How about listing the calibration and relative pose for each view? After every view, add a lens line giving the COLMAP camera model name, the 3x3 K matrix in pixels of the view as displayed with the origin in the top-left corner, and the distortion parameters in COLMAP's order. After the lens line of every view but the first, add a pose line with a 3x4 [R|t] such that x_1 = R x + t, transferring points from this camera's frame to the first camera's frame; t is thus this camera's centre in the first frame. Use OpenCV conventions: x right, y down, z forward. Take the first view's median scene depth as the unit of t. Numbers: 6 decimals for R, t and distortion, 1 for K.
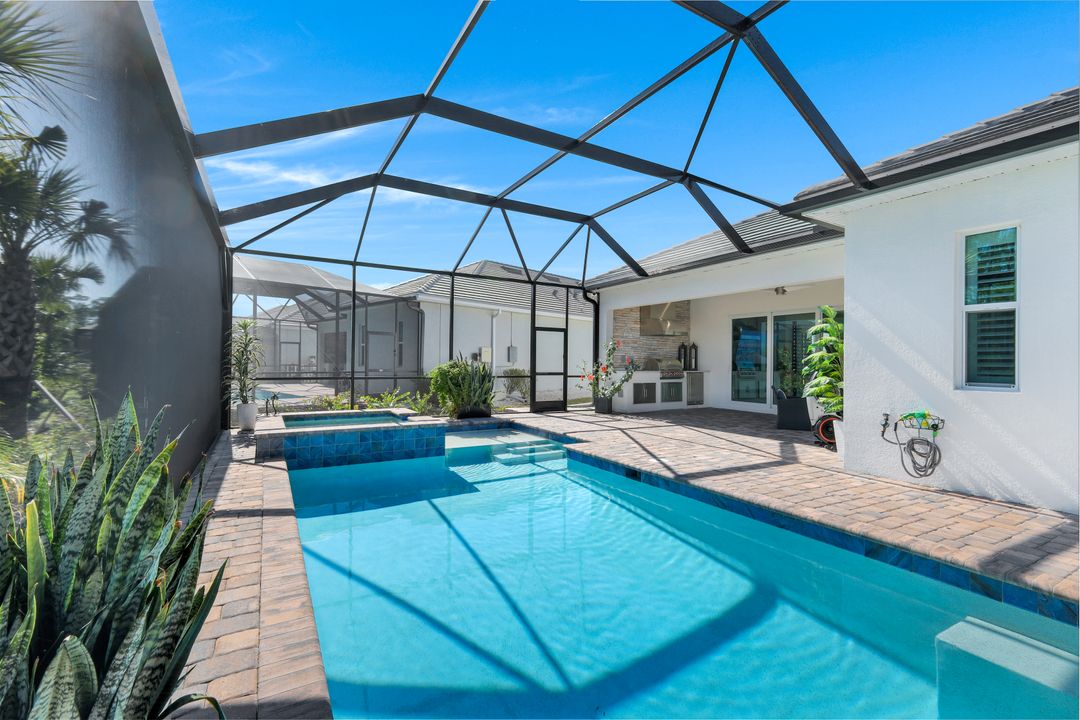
lens RADIAL K [[471.6, 0, 530.6], [0, 471.6, 360.4], [0, 0, 1]] dist [0.001663, 0.000177]
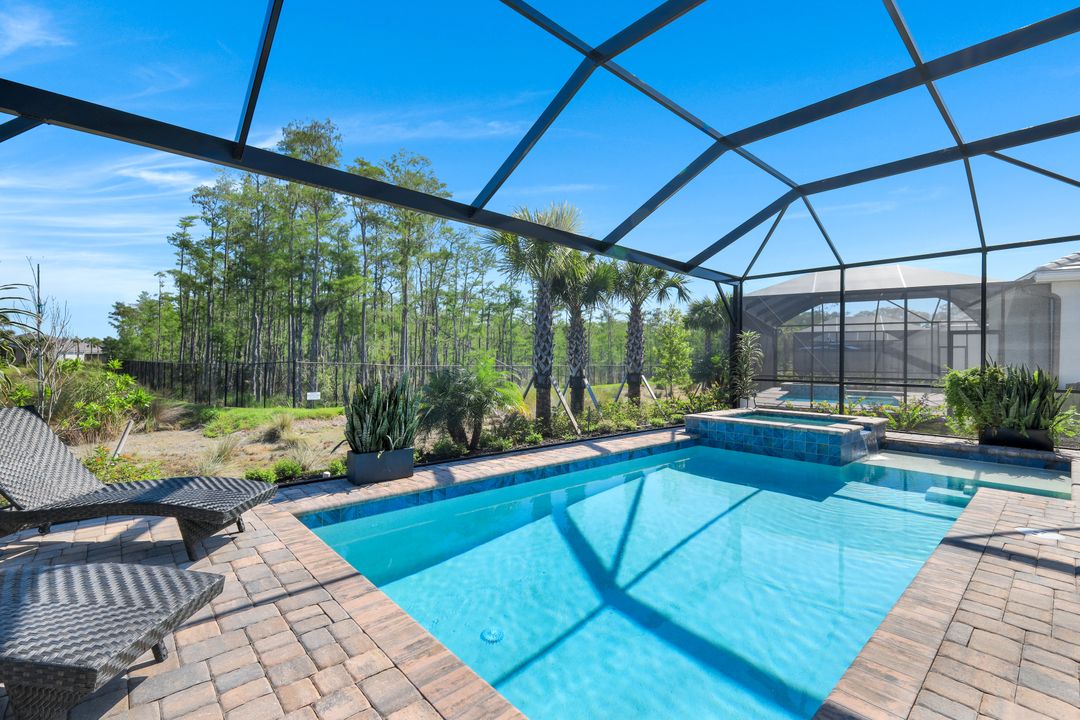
lens RADIAL K [[481.4, 0, 545.3], [0, 481.4, 359.0], [0, 0, 1]] dist [0.004037, 0.000280]
pose [[0.200399, -0.015584, -0.979590, 0.610274], [-0.004994, 0.999844, -0.016928, 0.009068], [0.979702, 0.008285, 0.200290, 0.231002]]
